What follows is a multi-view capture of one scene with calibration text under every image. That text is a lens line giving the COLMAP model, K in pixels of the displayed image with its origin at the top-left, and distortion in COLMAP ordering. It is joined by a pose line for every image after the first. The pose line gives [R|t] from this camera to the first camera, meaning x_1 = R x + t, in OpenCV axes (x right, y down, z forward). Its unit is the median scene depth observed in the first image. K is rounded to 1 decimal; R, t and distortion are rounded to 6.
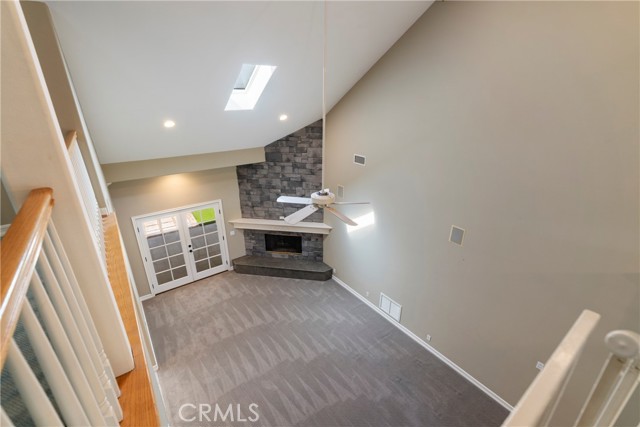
lens RADIAL K [[288.3, 0, 320.0], [0, 288.3, 213.5], [0, 0, 1]] dist [-0.003521, 0.000102]
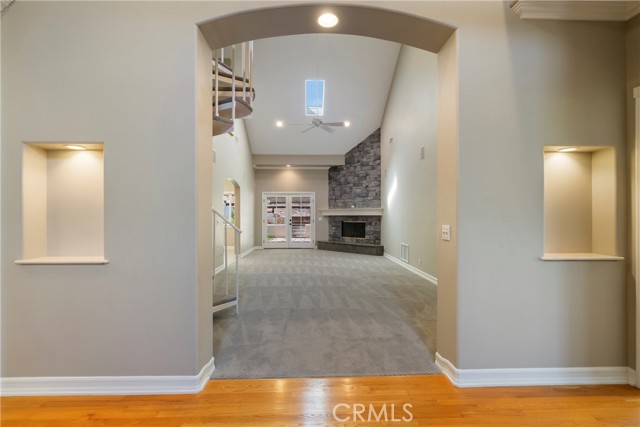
lens RADIAL K [[294.1, 0, 320.0], [0, 294.1, 213.5], [0, 0, 1]] dist [-0.005312, -0.000128]
pose [[0.821899, -0.004931, -0.569612, 0.528290], [-0.213659, 0.924289, -0.316292, 0.520626], [0.528045, 0.381663, 0.758618, -0.080707]]
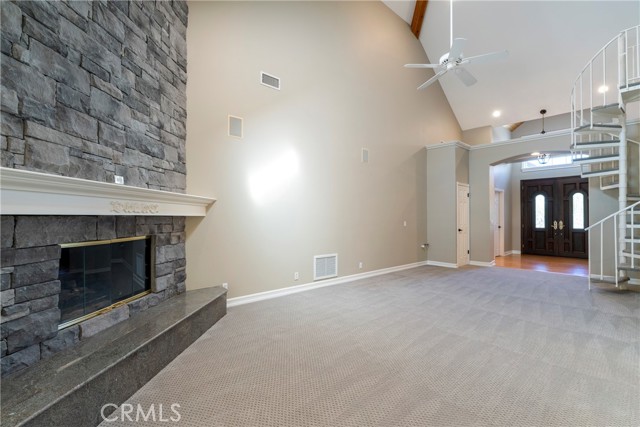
lens RADIAL K [[288.3, 0, 320.0], [0, 288.3, 213.5], [0, 0, 1]] dist [-0.003521, 0.000102]
pose [[-0.084845, 0.010048, 0.996344, -0.497971], [0.371142, 0.928310, 0.022243, 0.132955], [-0.924692, 0.371672, -0.082491, 0.870053]]
